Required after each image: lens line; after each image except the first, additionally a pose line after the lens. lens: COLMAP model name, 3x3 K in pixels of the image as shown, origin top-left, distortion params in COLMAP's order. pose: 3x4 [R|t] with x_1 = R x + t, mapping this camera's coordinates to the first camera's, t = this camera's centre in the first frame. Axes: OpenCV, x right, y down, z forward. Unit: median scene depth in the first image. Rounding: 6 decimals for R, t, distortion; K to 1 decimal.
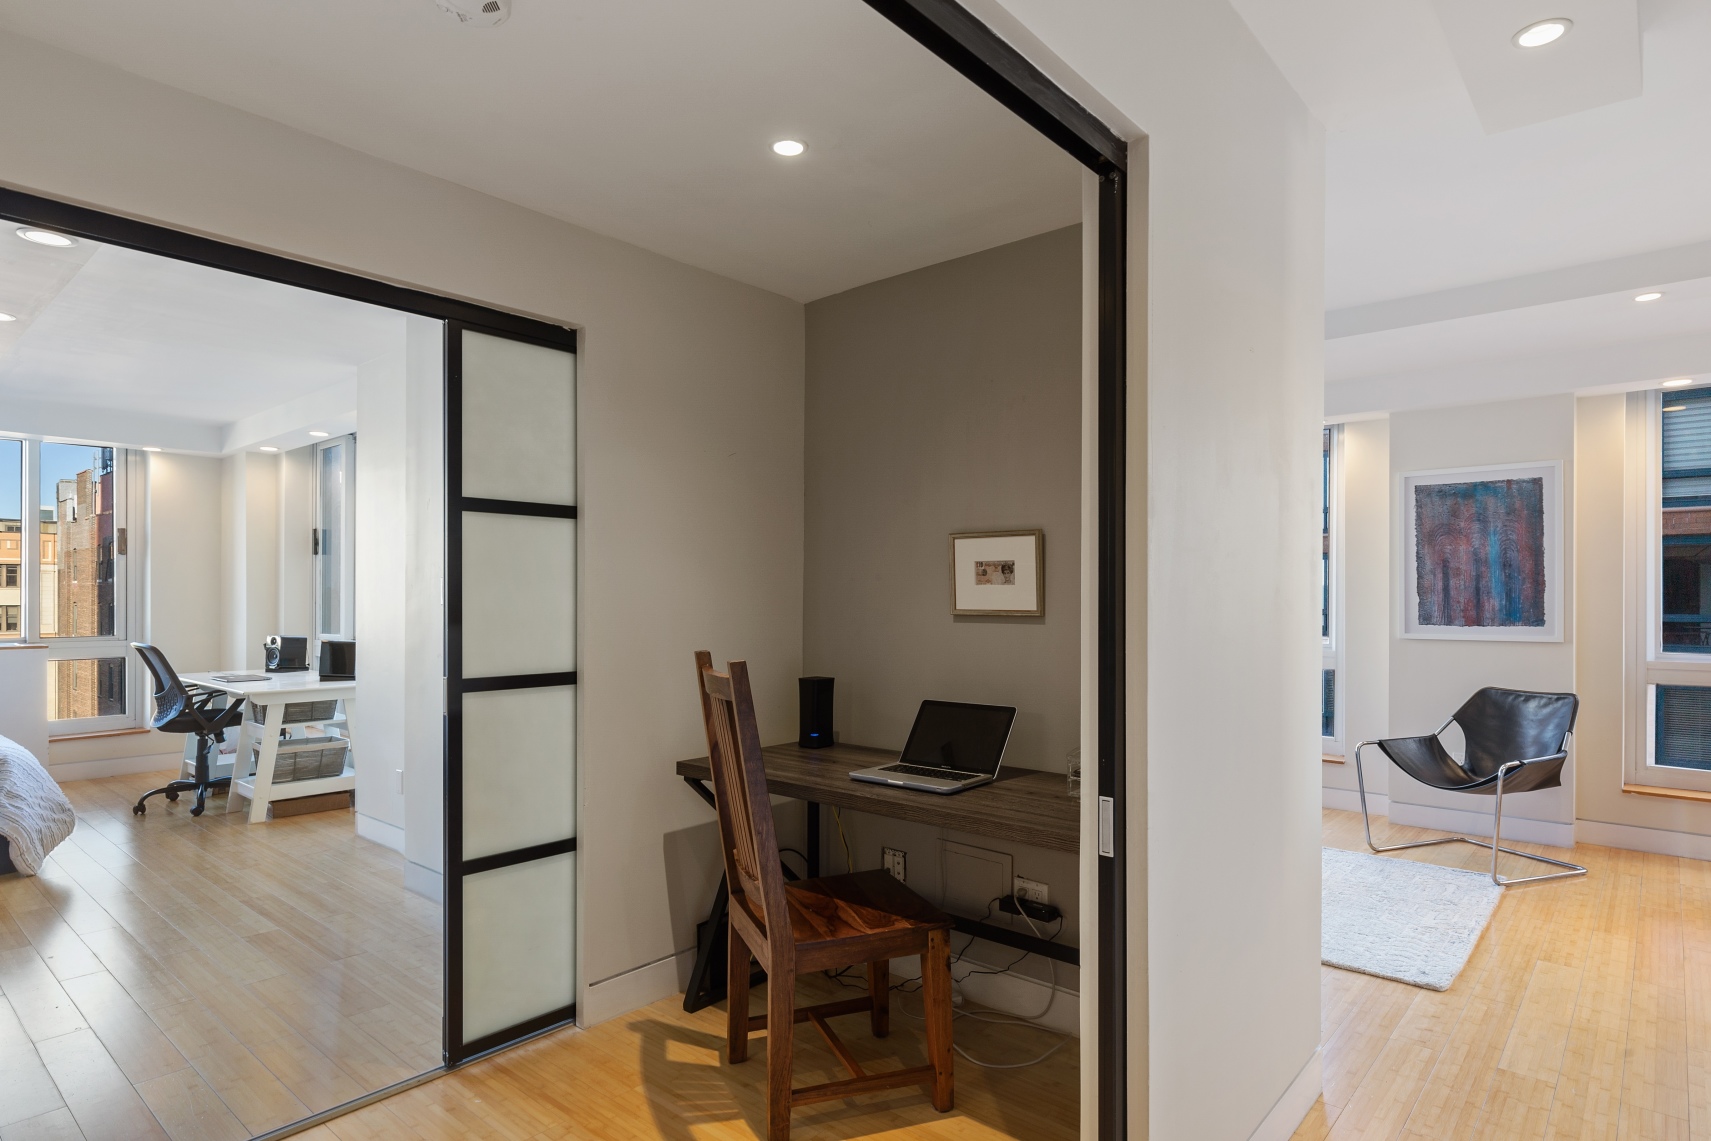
lens RADIAL K [[946.4, 0, 853.9], [0, 946.4, 602.7], [0, 0, 1]] dist [0.014070, -0.000759]
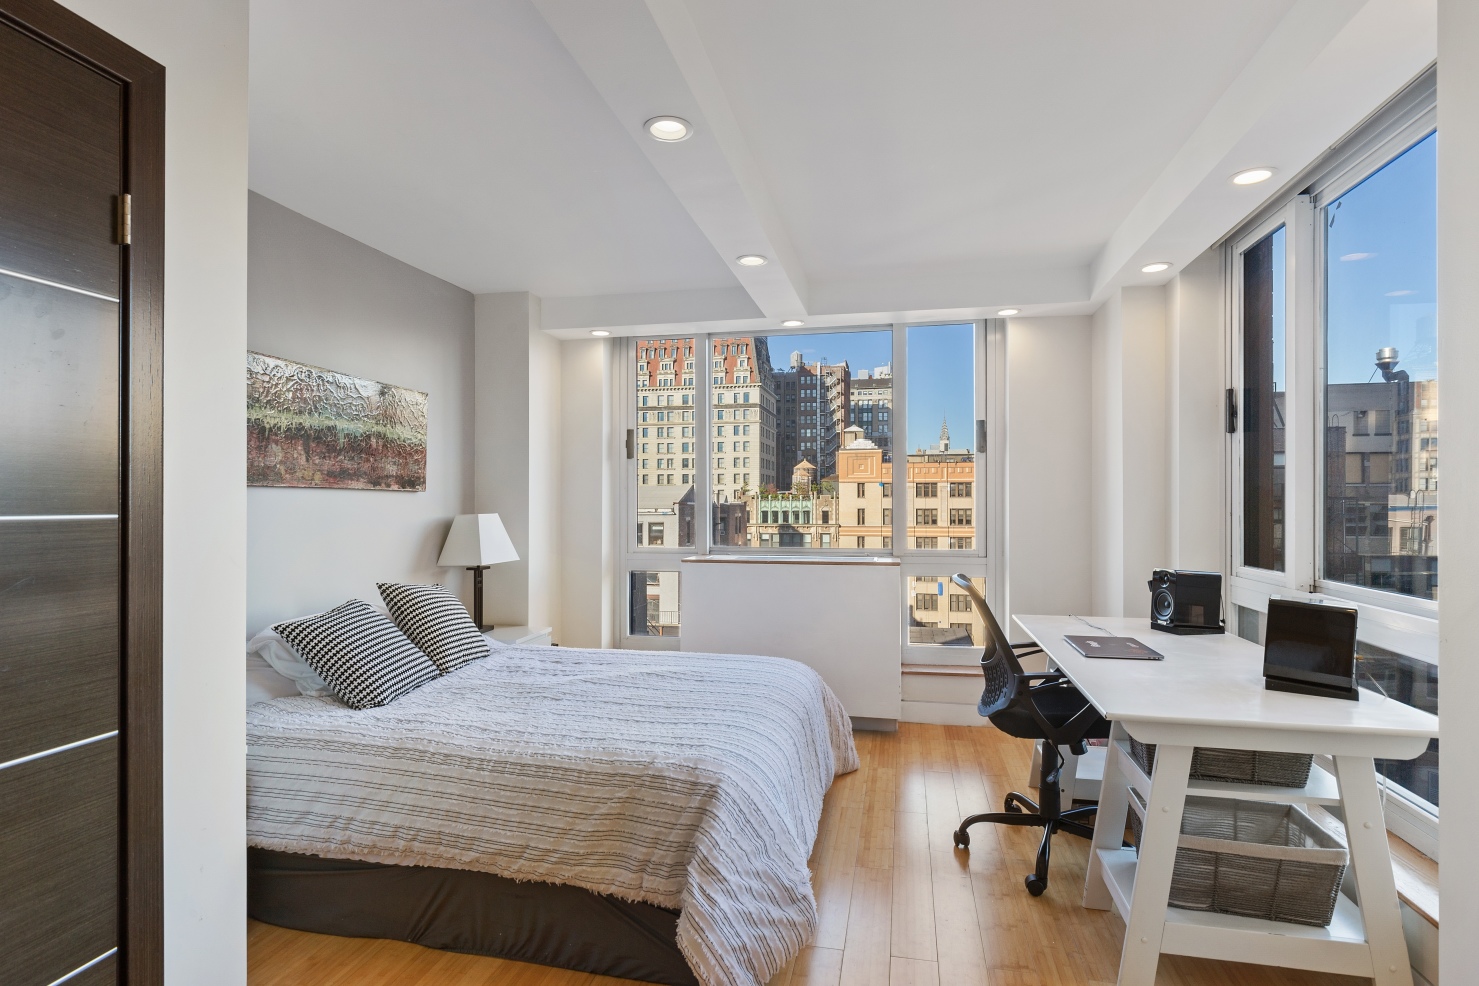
lens RADIAL K [[725.3, 0, 739.5], [0, 725.3, 493.0], [0, 0, 1]] dist [-0.002723, 0.000093]
pose [[0.482687, -0.011355, -0.875719, -0.380585], [-0.004705, 0.999868, -0.015558, -0.004774], [0.875780, 0.011630, 0.482570, 0.612121]]
